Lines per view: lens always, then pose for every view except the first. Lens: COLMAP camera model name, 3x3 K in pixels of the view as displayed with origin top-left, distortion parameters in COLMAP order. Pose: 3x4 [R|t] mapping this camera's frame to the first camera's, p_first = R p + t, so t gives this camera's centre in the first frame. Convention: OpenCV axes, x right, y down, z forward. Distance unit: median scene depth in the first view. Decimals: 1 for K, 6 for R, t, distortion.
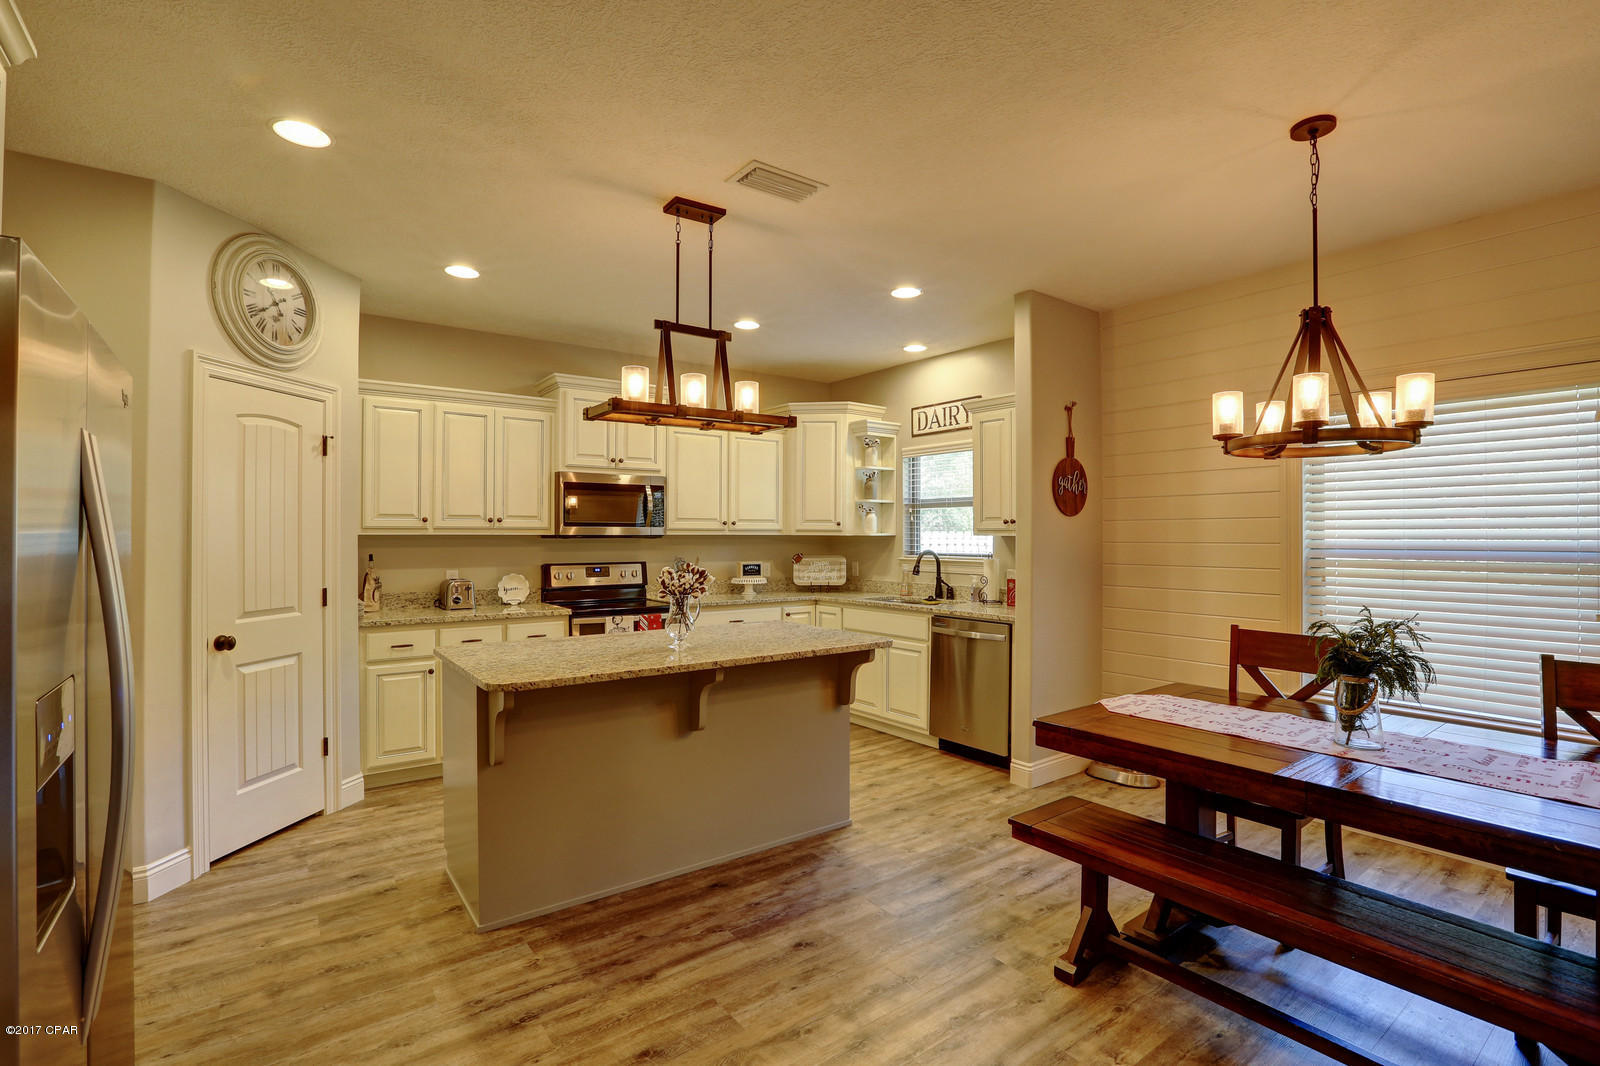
lens RADIAL K [[733.8, 0, 793.1], [0, 733.8, 534.4], [0, 0, 1]] dist [-0.047276, 0.015310]
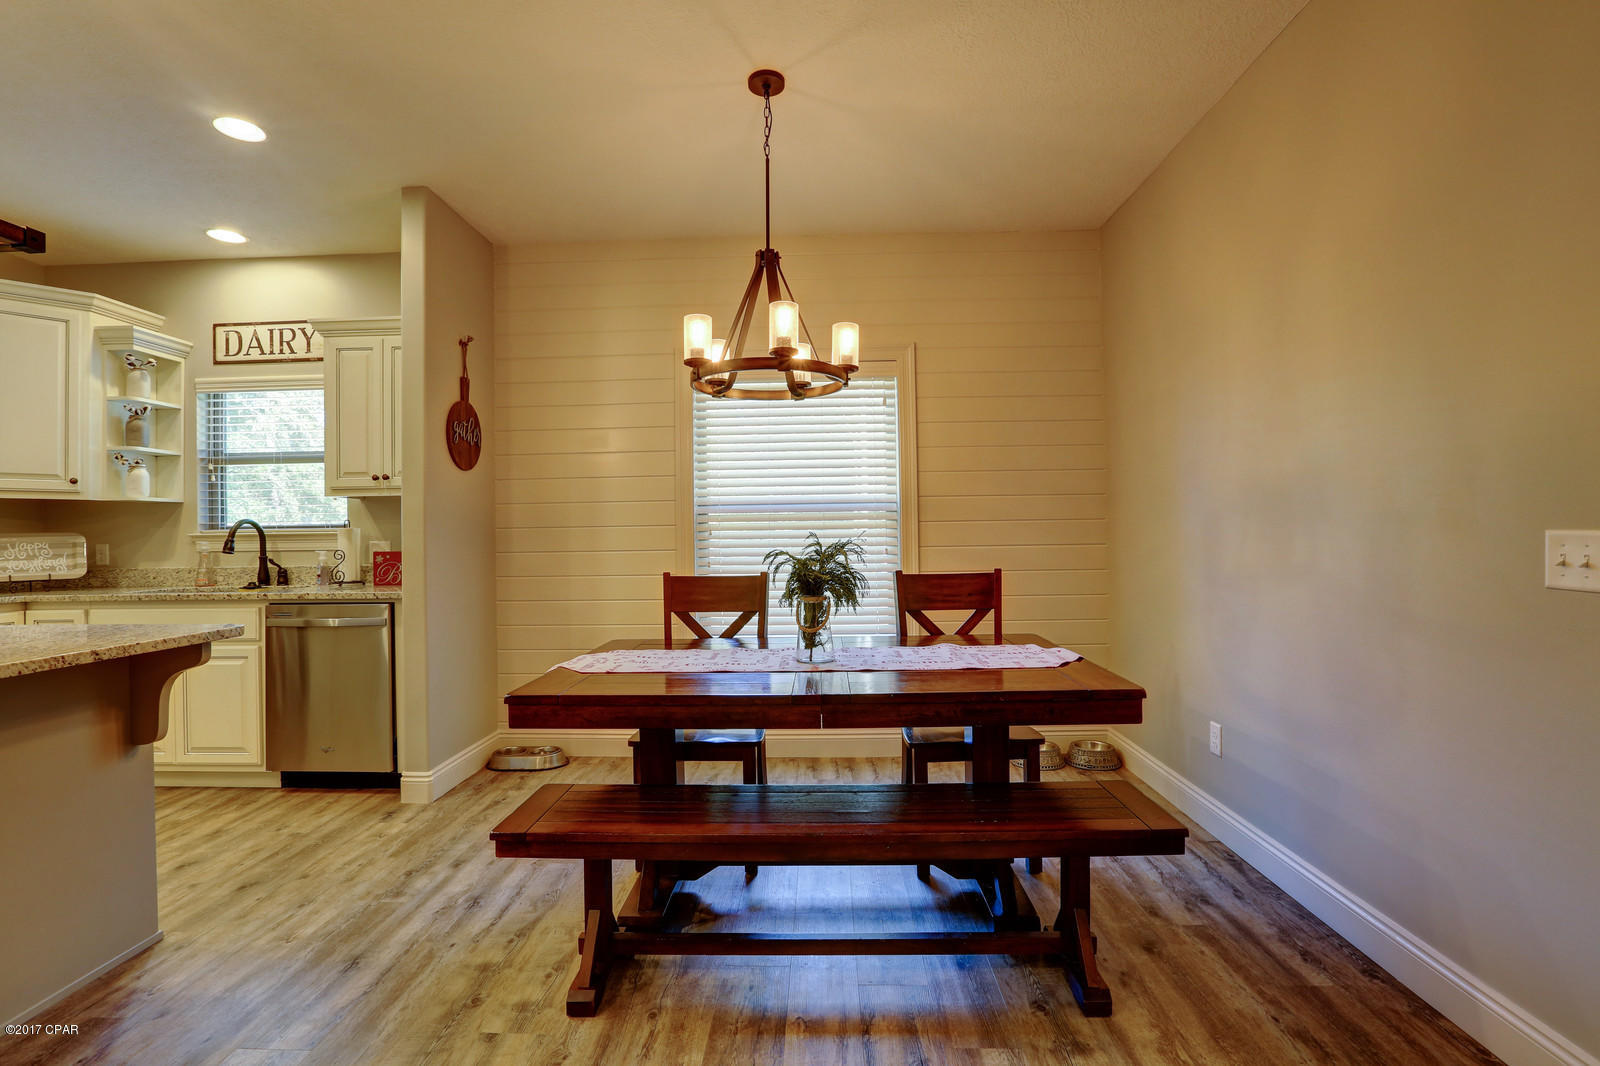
lens RADIAL K [[733.8, 0, 793.4], [0, 733.8, 530.9], [0, 0, 1]] dist [-0.047276, 0.015310]
pose [[0.618971, -0.004488, 0.785401, -0.057289], [0.012647, 0.999911, -0.004253, 0.063634], [-0.785312, 0.012565, 0.618973, 0.206576]]
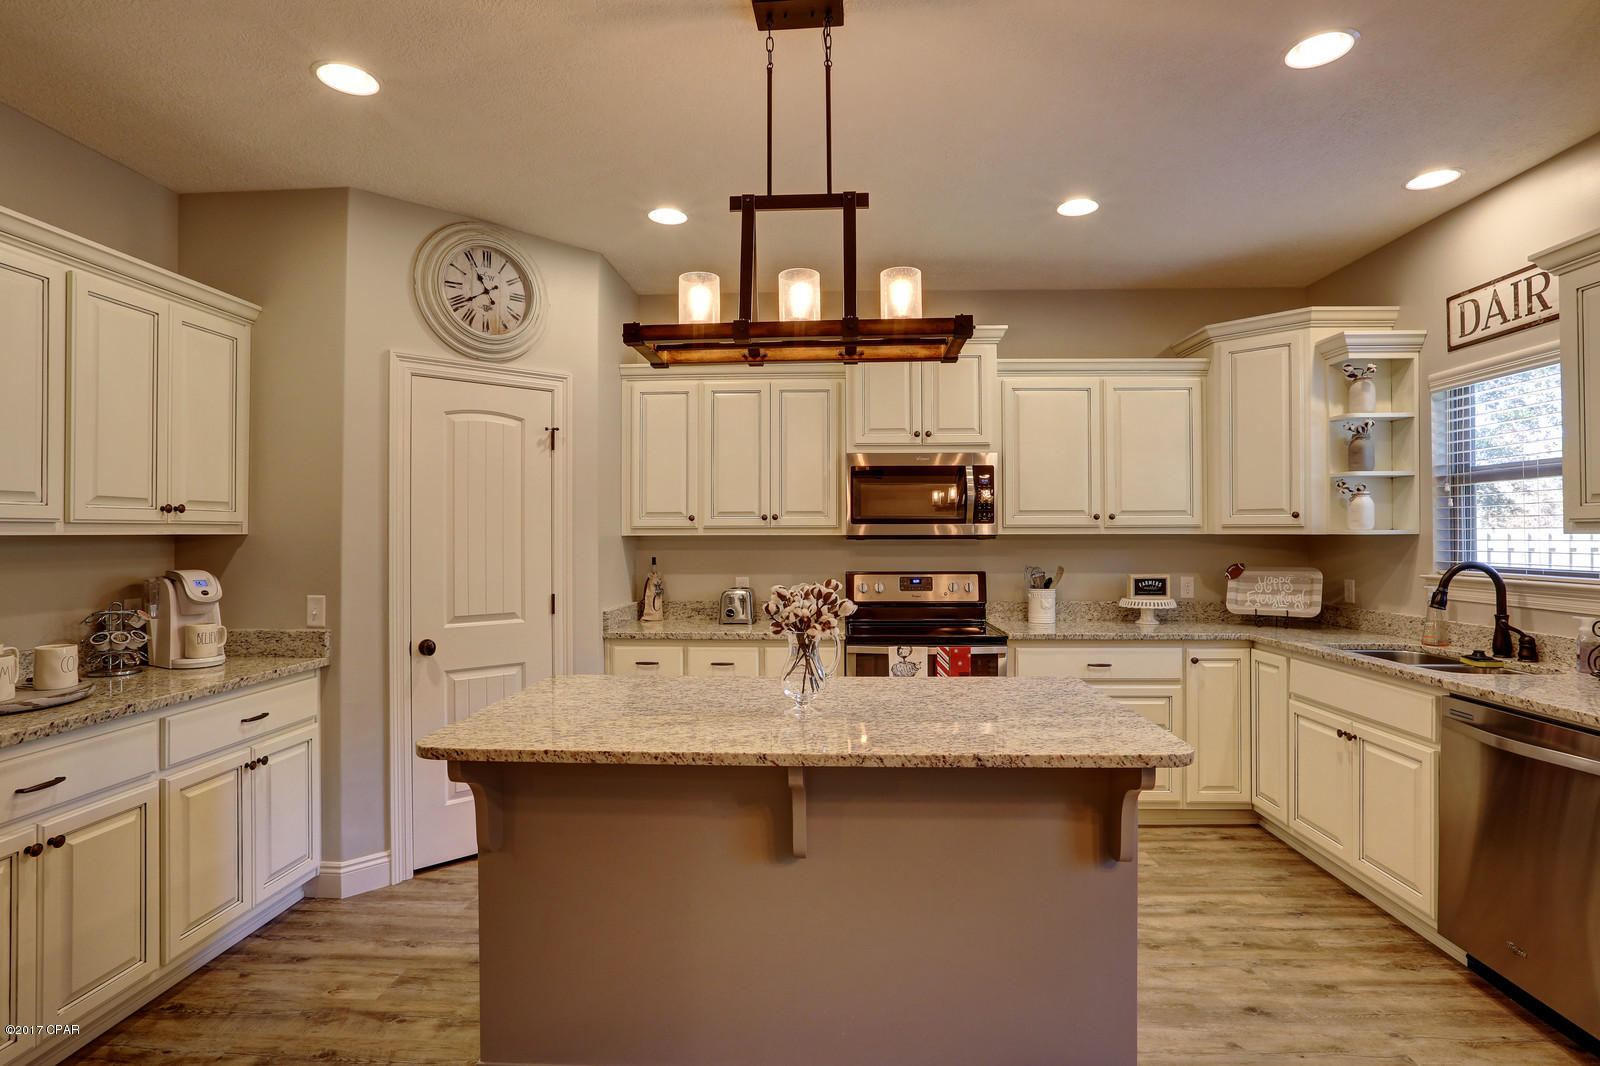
lens RADIAL K [[803.3, 0, 801.8], [0, 803.3, 529.4], [0, 0, 1]] dist [-0.039122, 0.016366]
pose [[0.782791, -0.007684, -0.622237, 0.239721], [0.003456, 0.999962, -0.008000, 0.001654], [0.622275, 0.004112, 0.782788, 0.405639]]
